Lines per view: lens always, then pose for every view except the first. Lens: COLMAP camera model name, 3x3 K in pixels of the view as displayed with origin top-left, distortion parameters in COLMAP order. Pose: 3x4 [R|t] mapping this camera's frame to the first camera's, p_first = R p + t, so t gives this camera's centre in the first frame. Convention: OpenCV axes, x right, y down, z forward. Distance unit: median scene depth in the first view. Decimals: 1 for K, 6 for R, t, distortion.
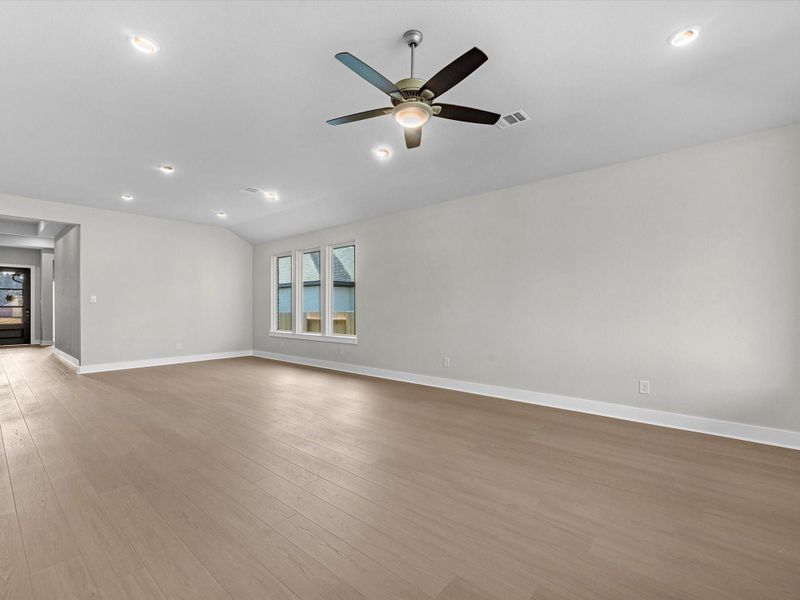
lens RADIAL K [[366.3, 0, 400.3], [0, 366.3, 305.2], [0, 0, 1]] dist [0.000944, 0.000099]
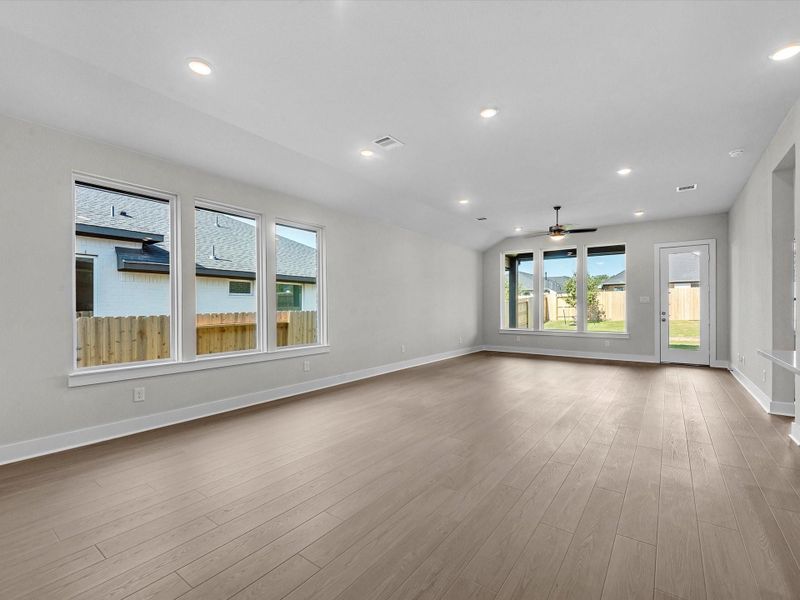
lens RADIAL K [[366.3, 0, 401.9], [0, 366.3, 296.5], [0, 0, 1]] dist [0.000944, 0.000099]
pose [[-0.077344, 0.046492, 0.995920, -0.876408], [0.006656, 0.998914, -0.046115, 0.017552], [-0.996982, 0.003063, -0.077570, 0.803217]]
